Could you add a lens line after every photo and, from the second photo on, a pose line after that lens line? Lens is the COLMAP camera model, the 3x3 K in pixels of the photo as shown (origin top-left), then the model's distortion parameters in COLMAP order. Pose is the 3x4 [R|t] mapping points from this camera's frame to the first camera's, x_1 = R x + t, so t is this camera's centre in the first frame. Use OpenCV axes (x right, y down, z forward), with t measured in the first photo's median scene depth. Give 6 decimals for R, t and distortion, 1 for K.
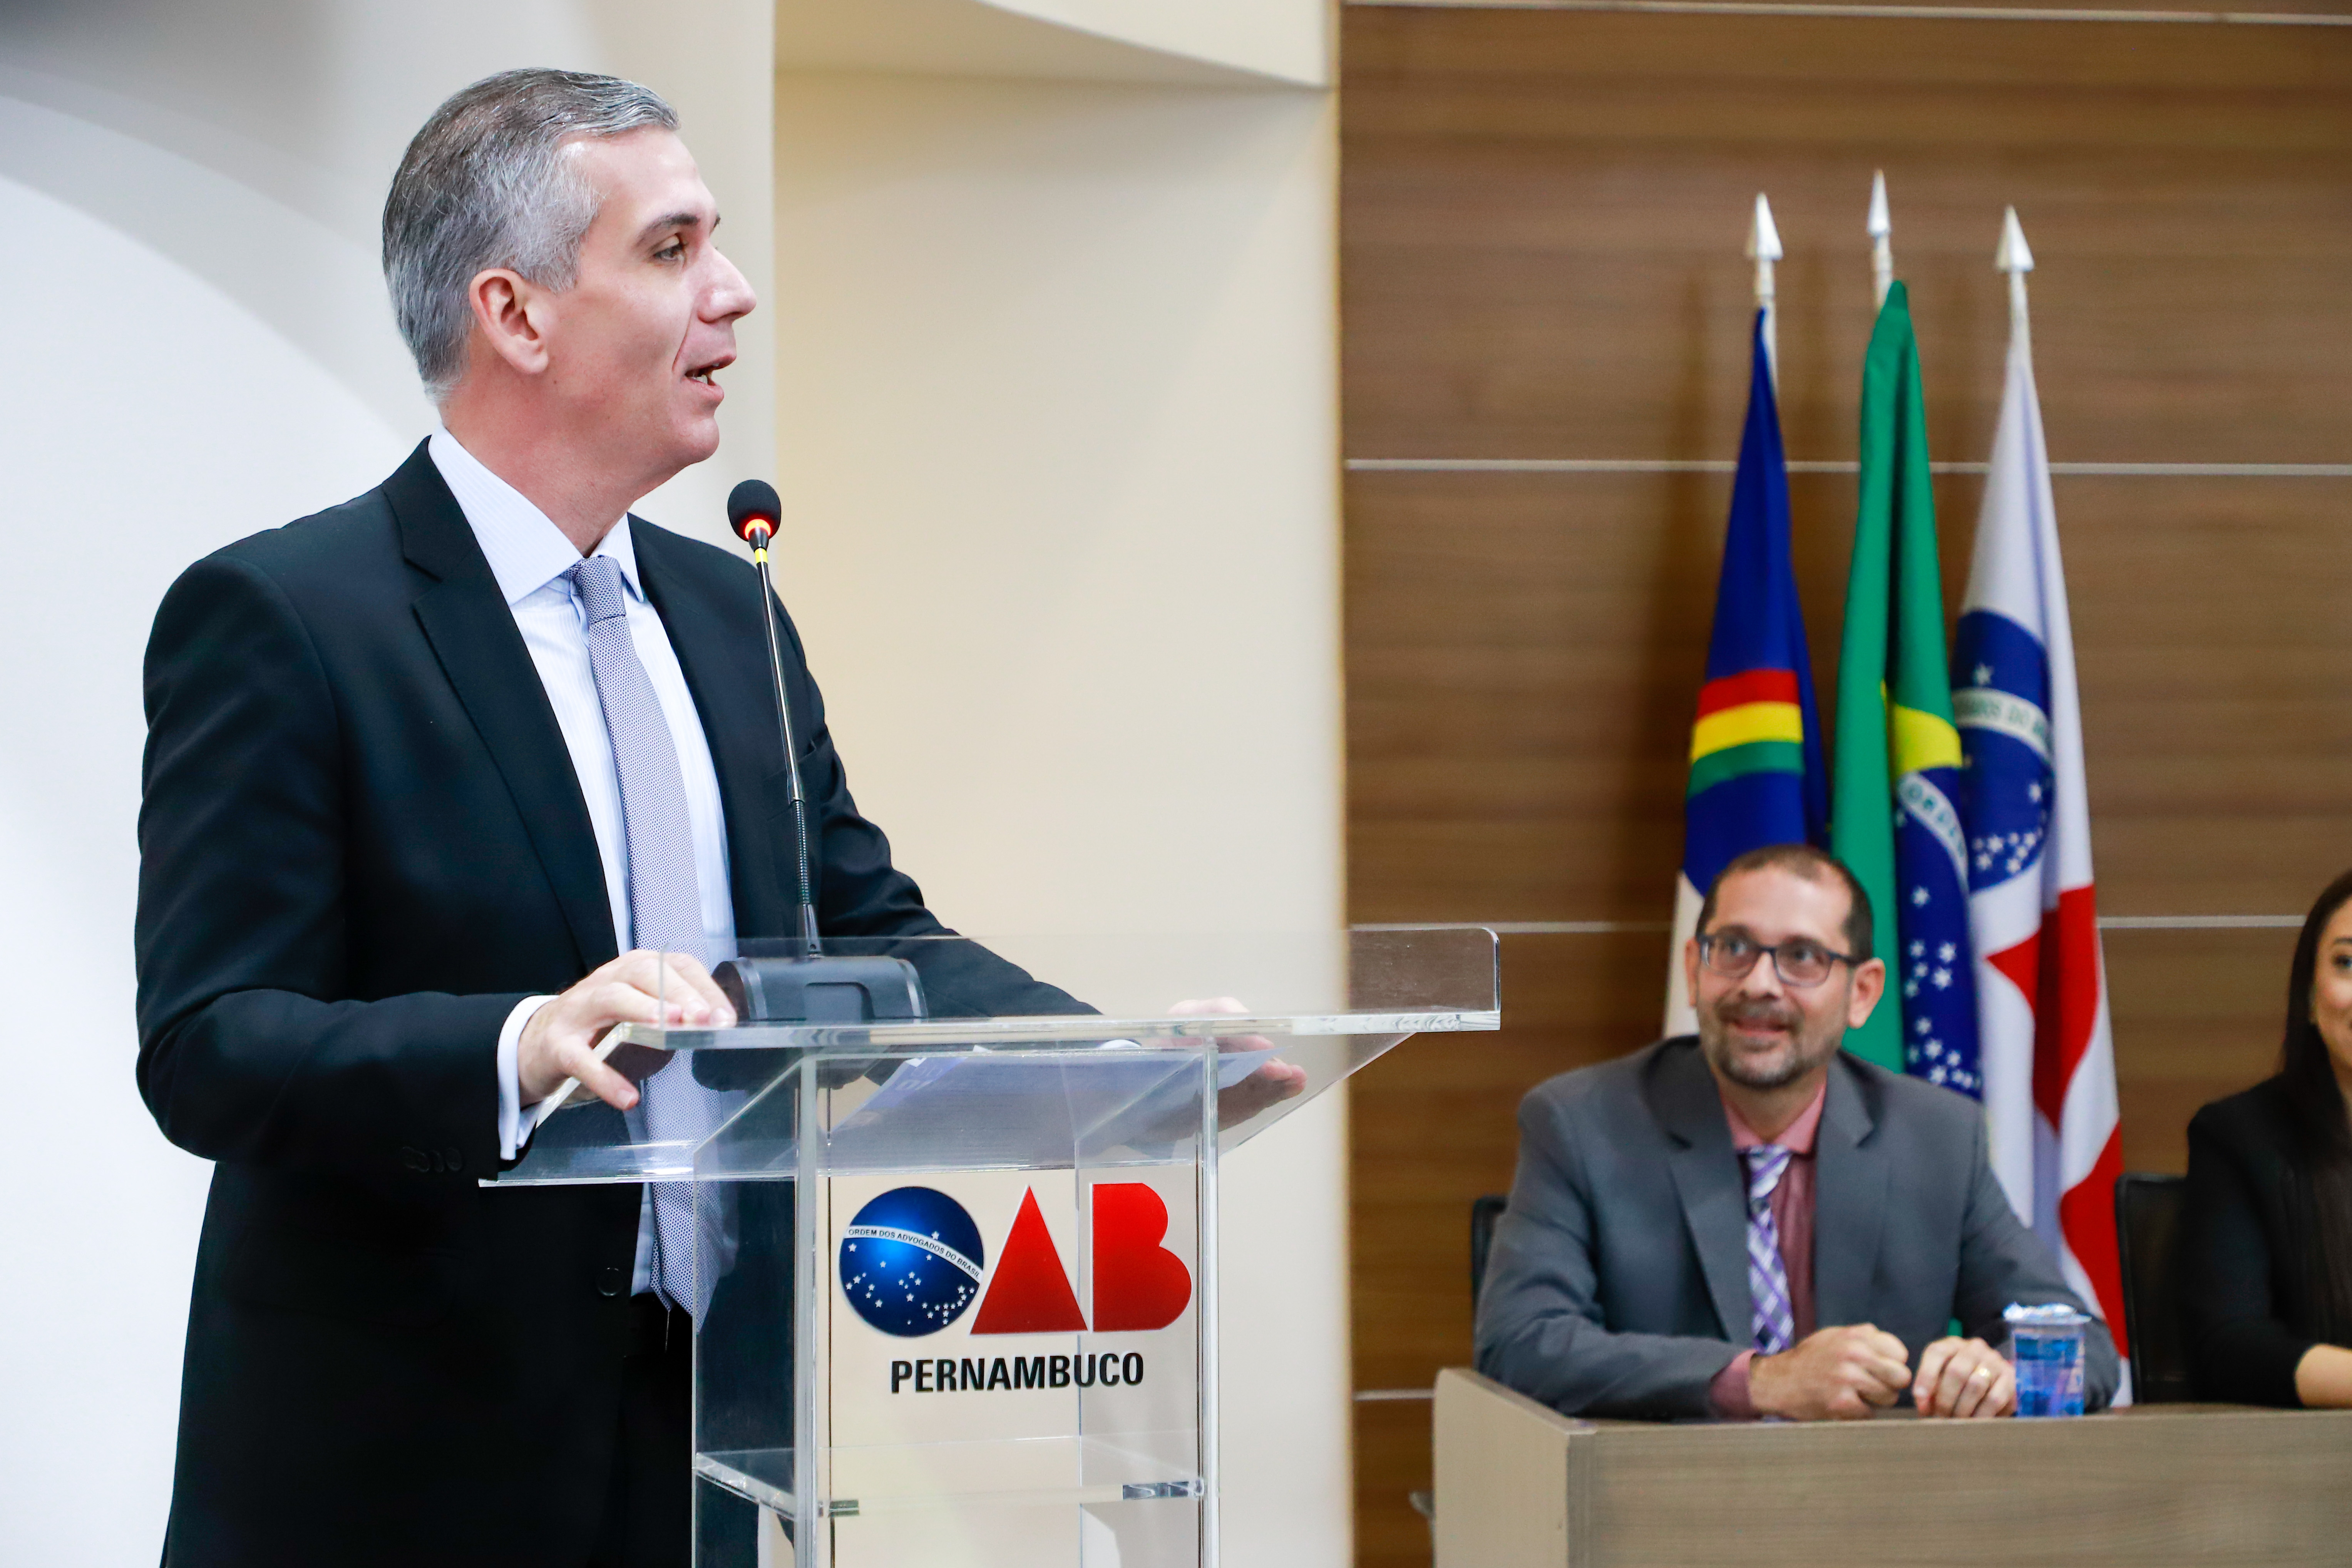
lens RADIAL K [[4752.7, 0, 1071.3], [0, 4752.7, 786.2], [0, 0, 1]] dist [0.026595, -0.197192]
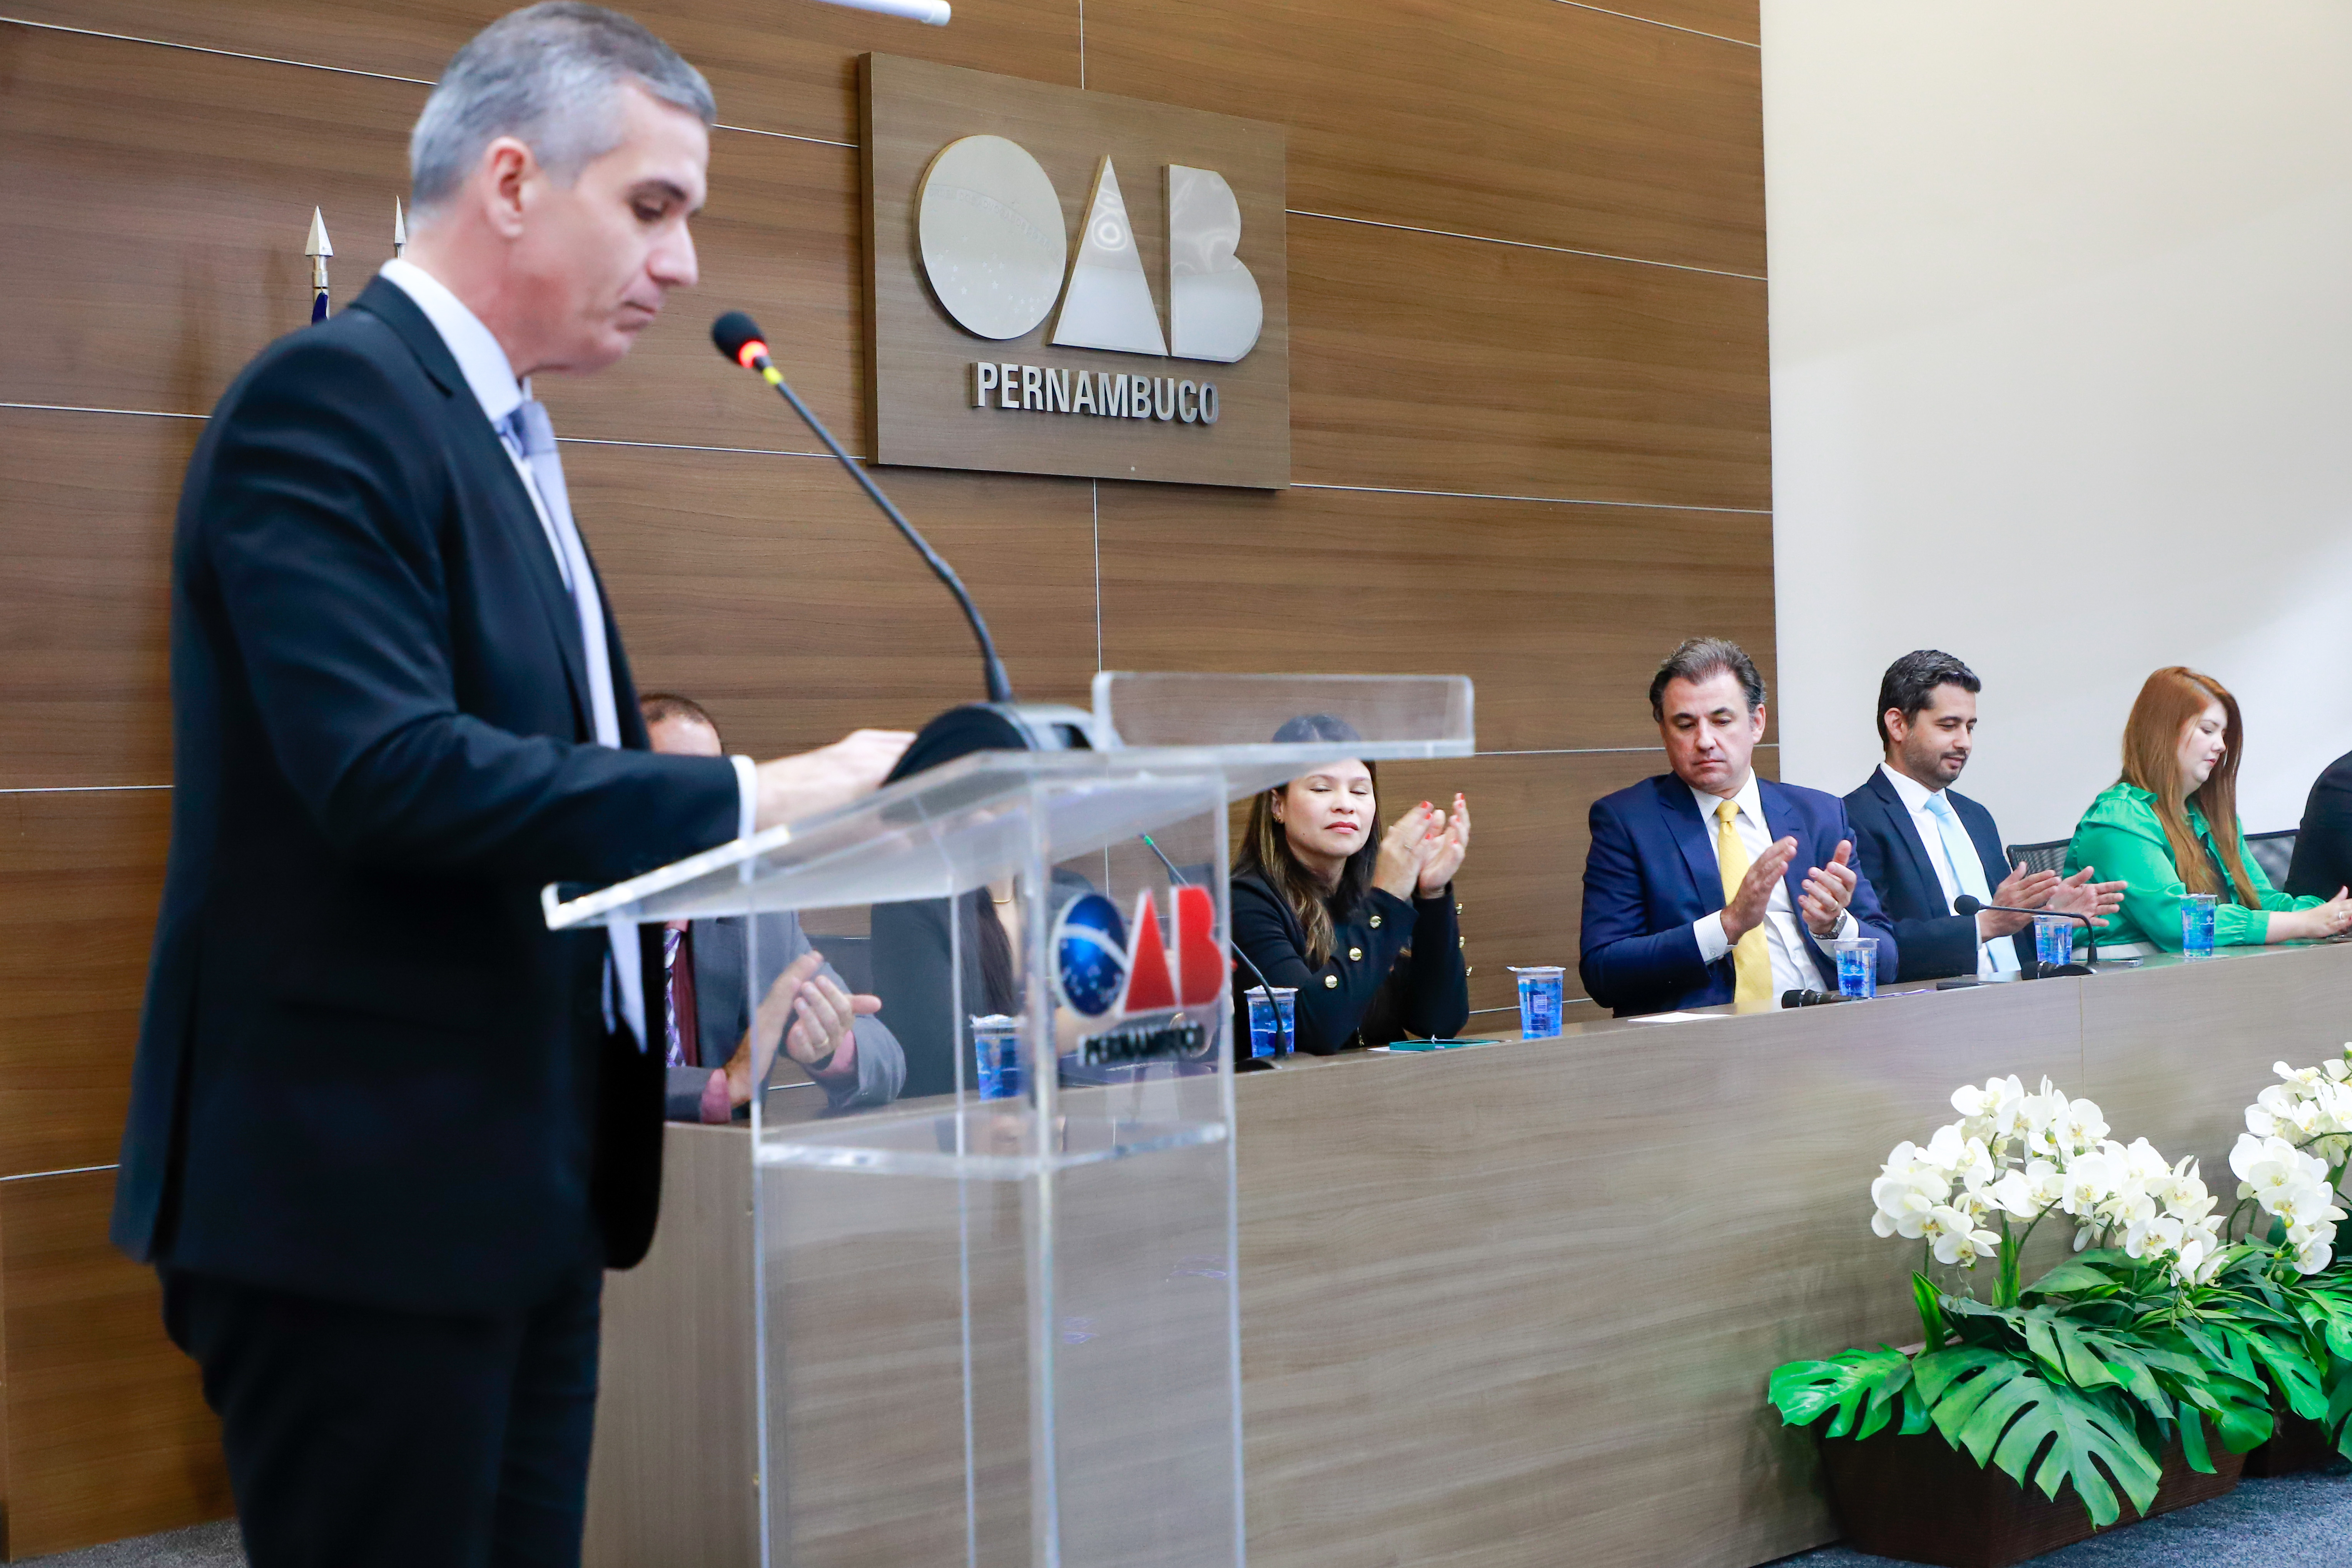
lens RADIAL K [[3436.3, 0, 1126.5], [0, 3436.3, 794.3], [0, 0, 1]] dist [0.025465, 0.027699]
pose [[0.789859, -0.019247, 0.612987, -0.379790], [0.011512, 0.999797, 0.016558, 0.030447], [-0.613181, -0.006021, 0.789920, 0.208492]]
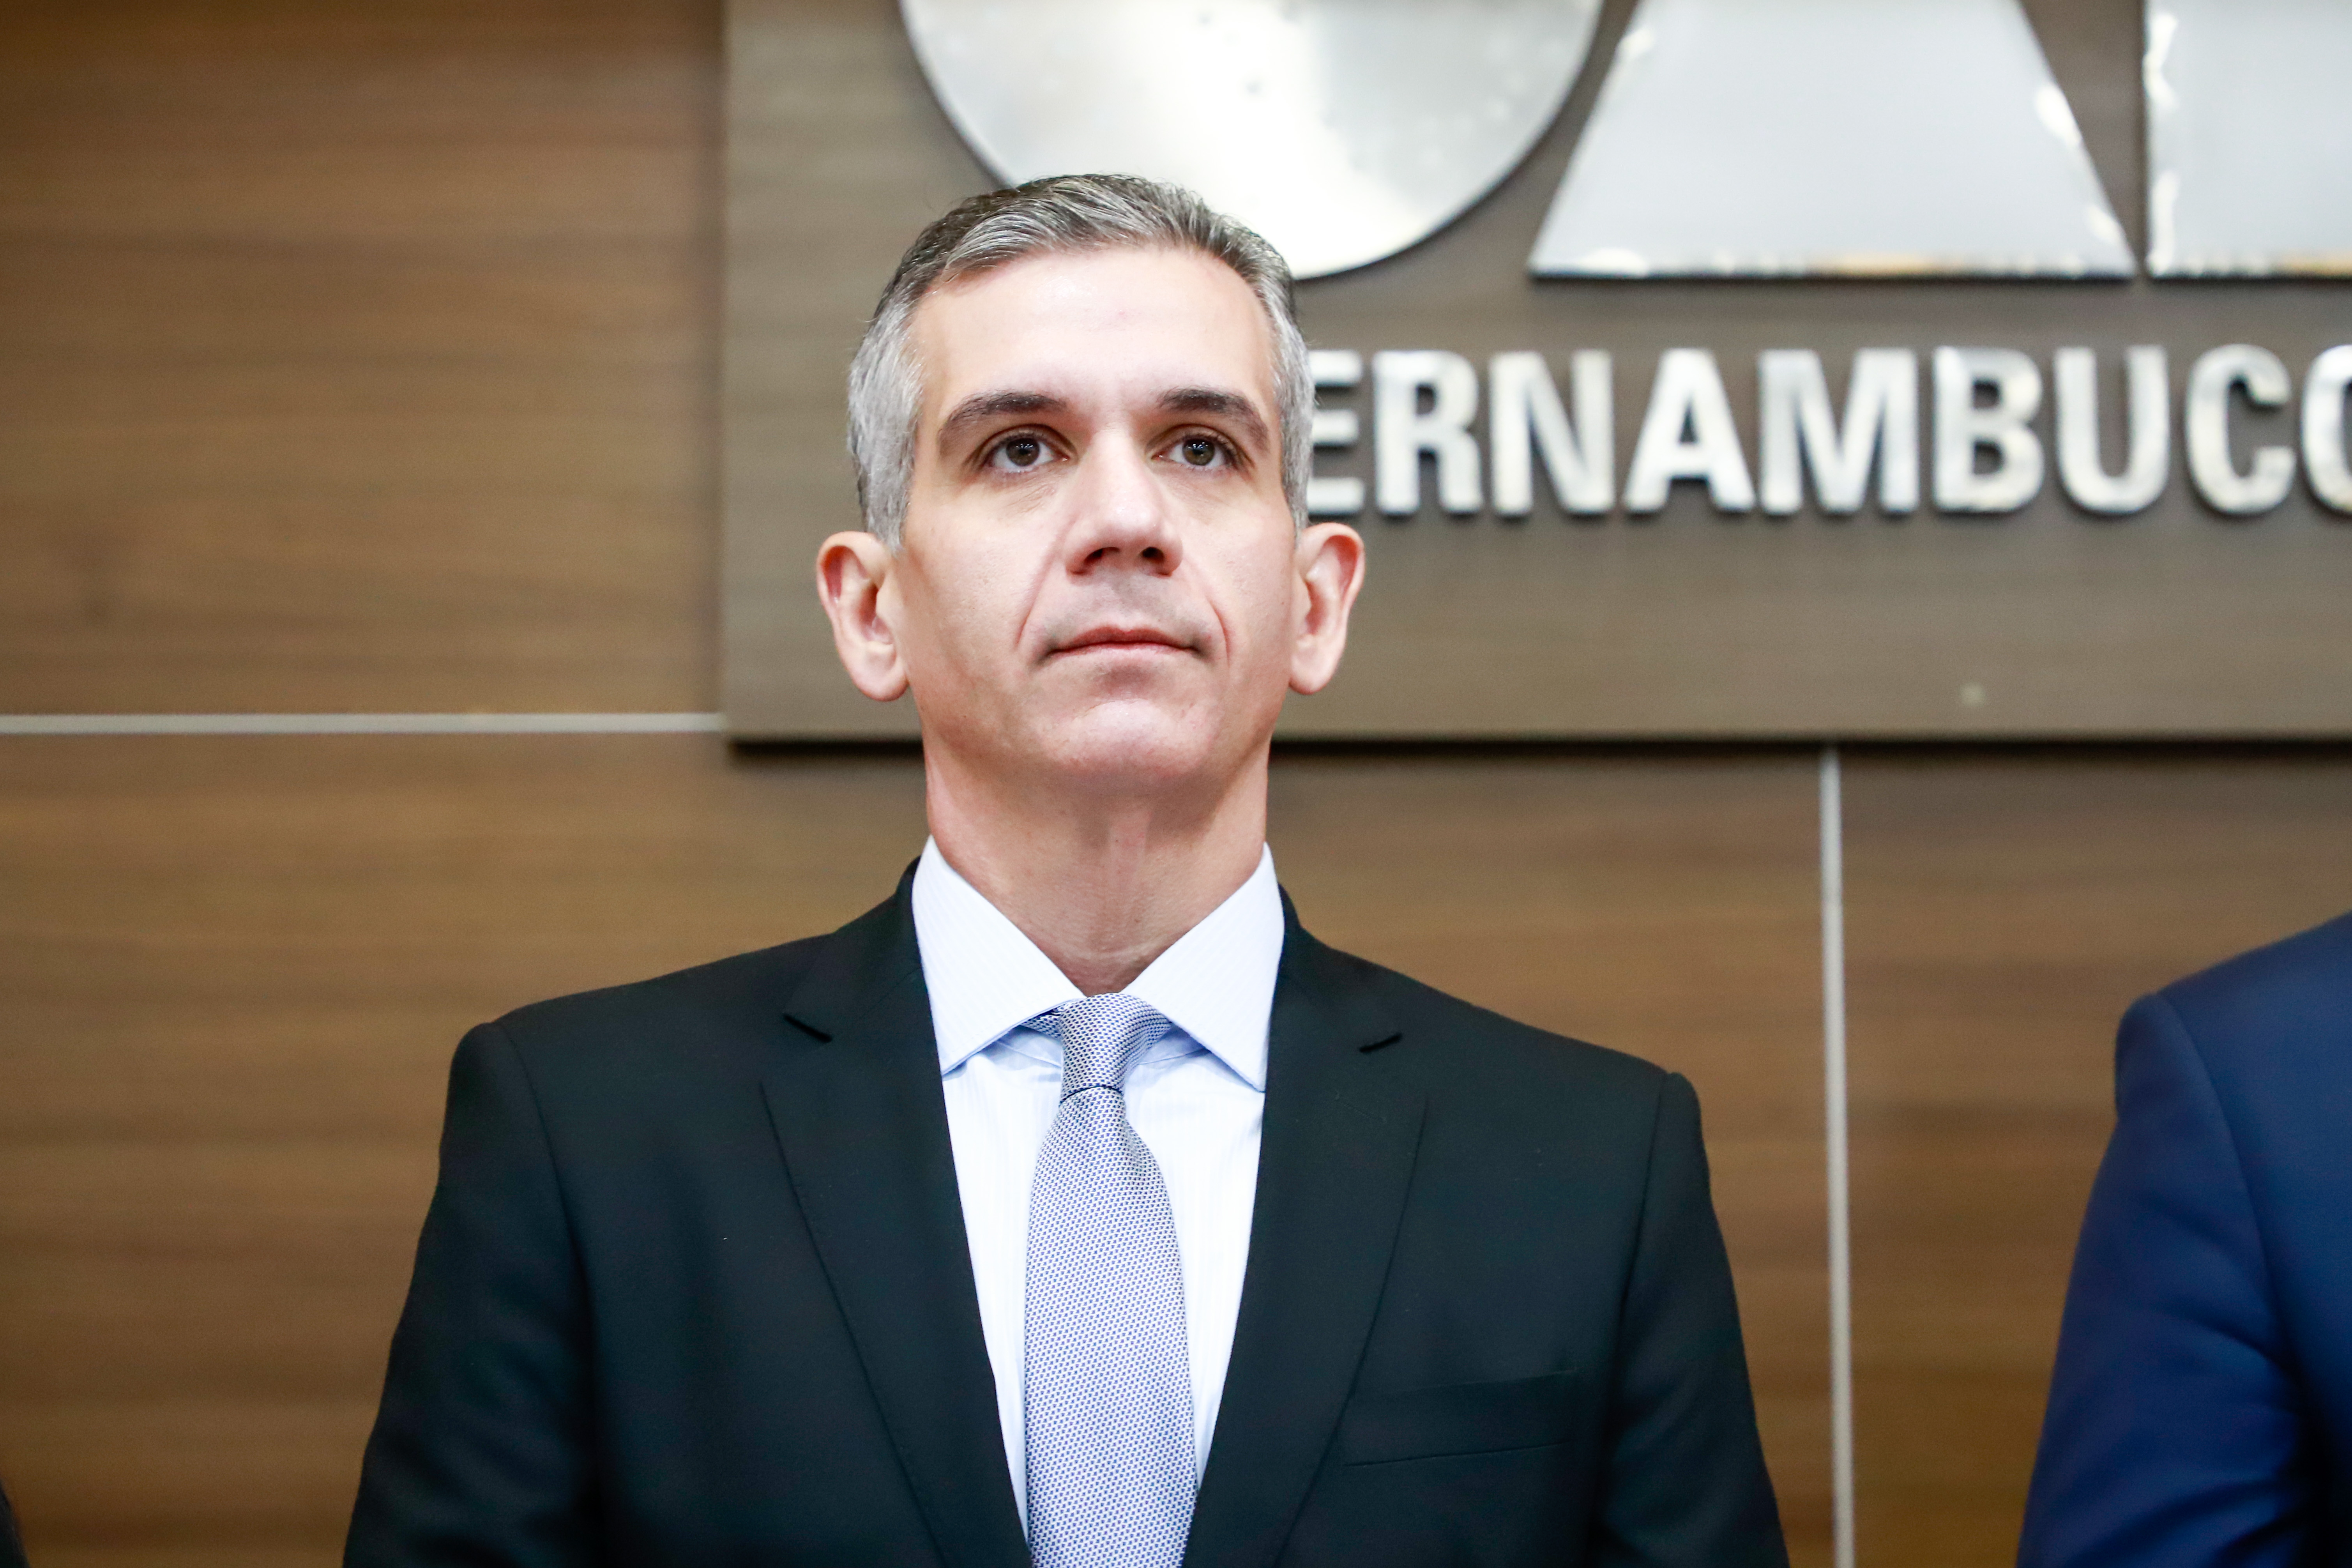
lens RADIAL K [[6955.5, 0, 1176.0], [0, 6955.5, 784.0], [0, 0, 1]] dist [0.112179, 0.842219]
pose [[0.989776, -0.015696, -0.141766, 0.740477], [-0.002850, 0.991552, -0.129675, 0.030016], [0.142604, 0.128753, 0.981370, 0.642364]]
